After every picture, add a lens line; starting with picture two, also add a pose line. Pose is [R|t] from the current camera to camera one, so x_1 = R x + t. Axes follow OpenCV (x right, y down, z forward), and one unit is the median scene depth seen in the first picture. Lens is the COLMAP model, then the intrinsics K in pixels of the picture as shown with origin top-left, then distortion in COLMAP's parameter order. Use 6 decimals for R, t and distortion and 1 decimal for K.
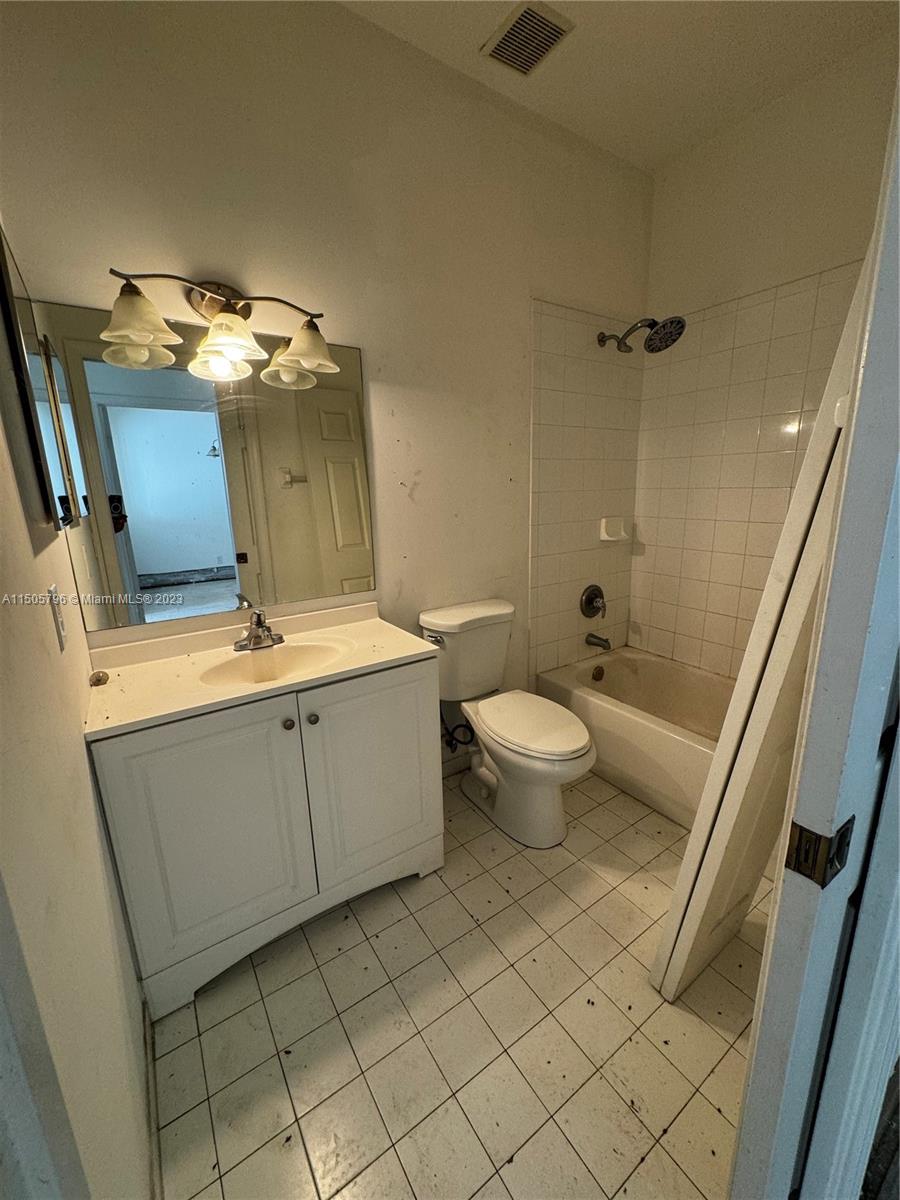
lens RADIAL K [[479.8, 0, 447.9], [0, 479.8, 602.8], [0, 0, 1]] dist [-0.000916, 0.000548]
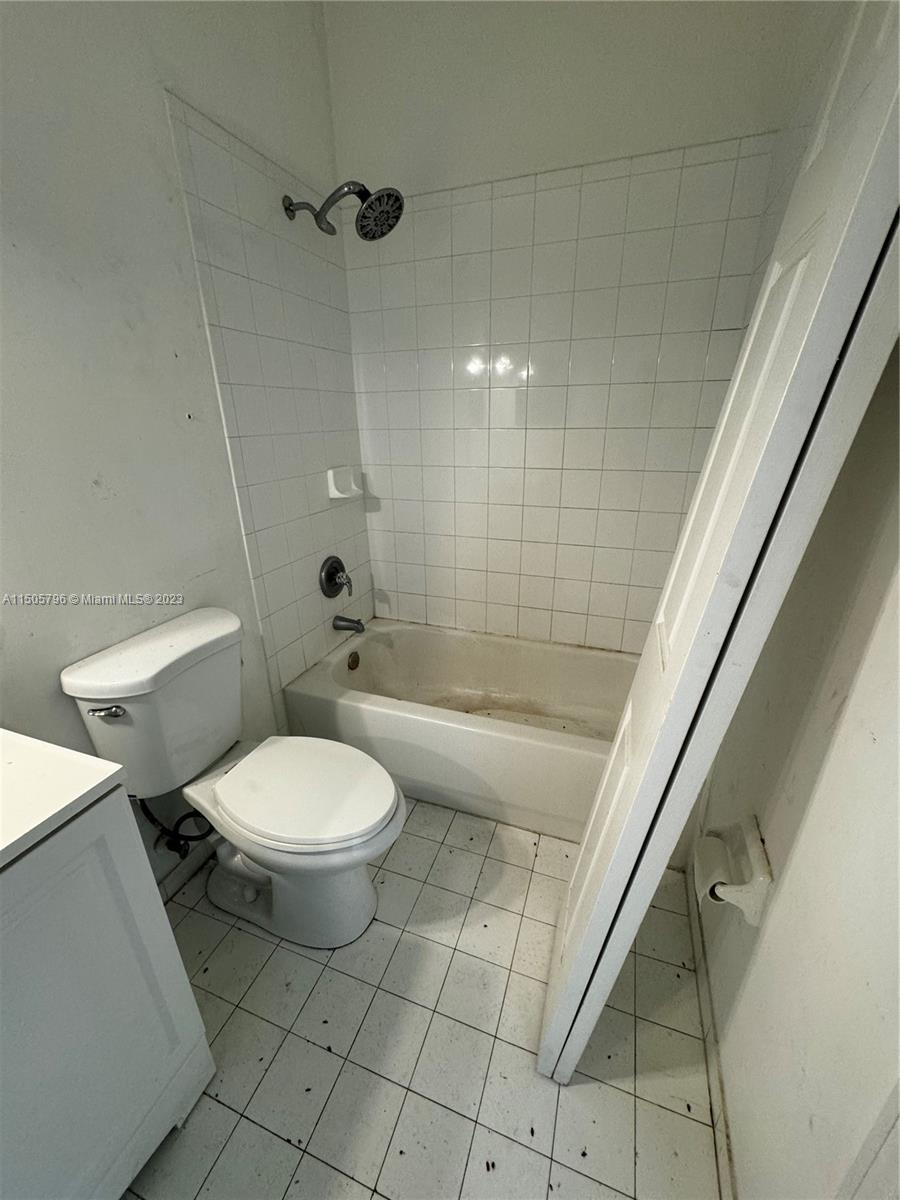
lens RADIAL K [[479.8, 0, 448.0], [0, 479.8, 598.1], [0, 0, 1]] dist [-0.000916, 0.000548]
pose [[0.807259, -0.200767, 0.555001, 0.008769], [0.138957, 0.978582, 0.151880, -0.068408], [-0.573607, -0.045485, 0.817867, 0.264828]]
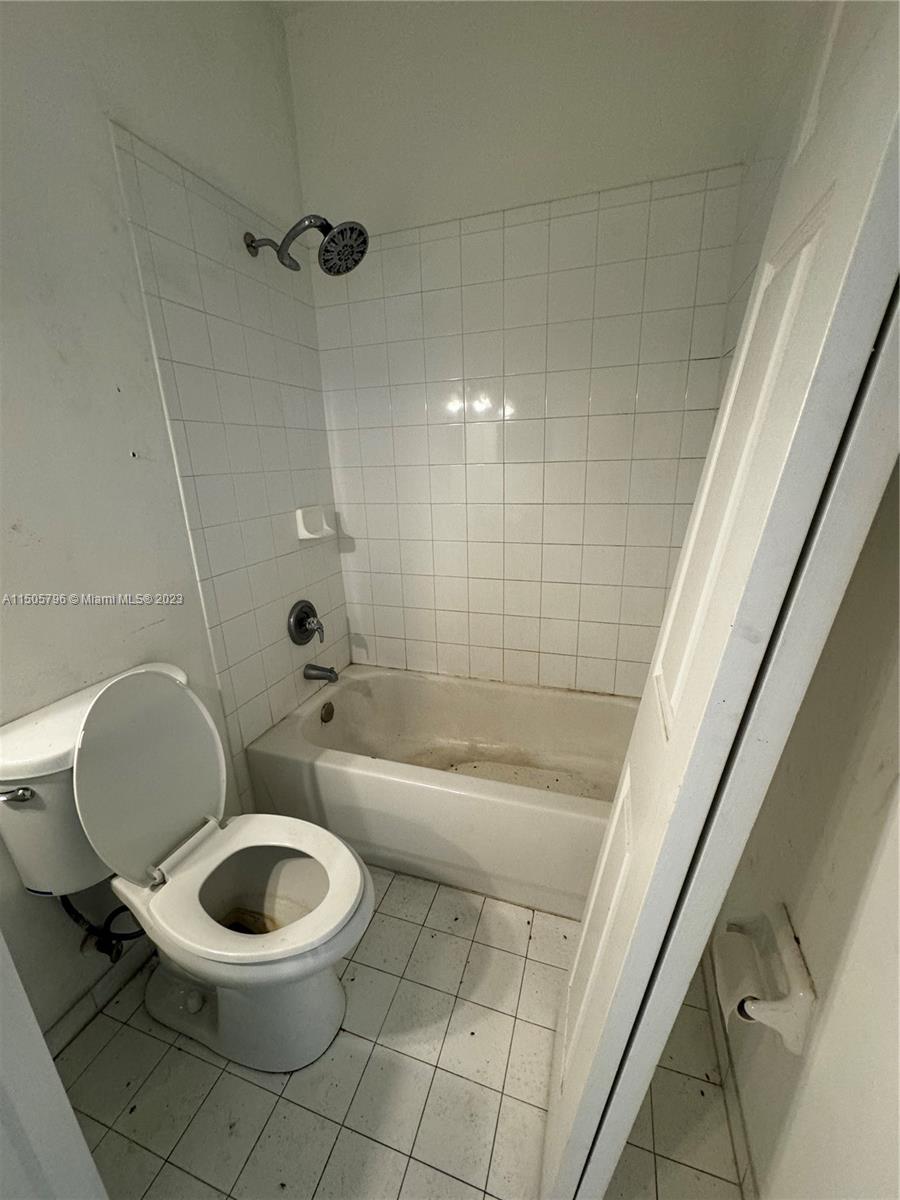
lens RADIAL K [[479.8, 0, 447.5], [0, 479.8, 597.2], [0, 0, 1]] dist [-0.000916, 0.000548]
pose [[0.792862, -0.174731, 0.583814, 0.058216], [0.160128, 0.984084, 0.077063, -0.068249], [-0.587987, 0.032385, 0.808222, 0.298129]]
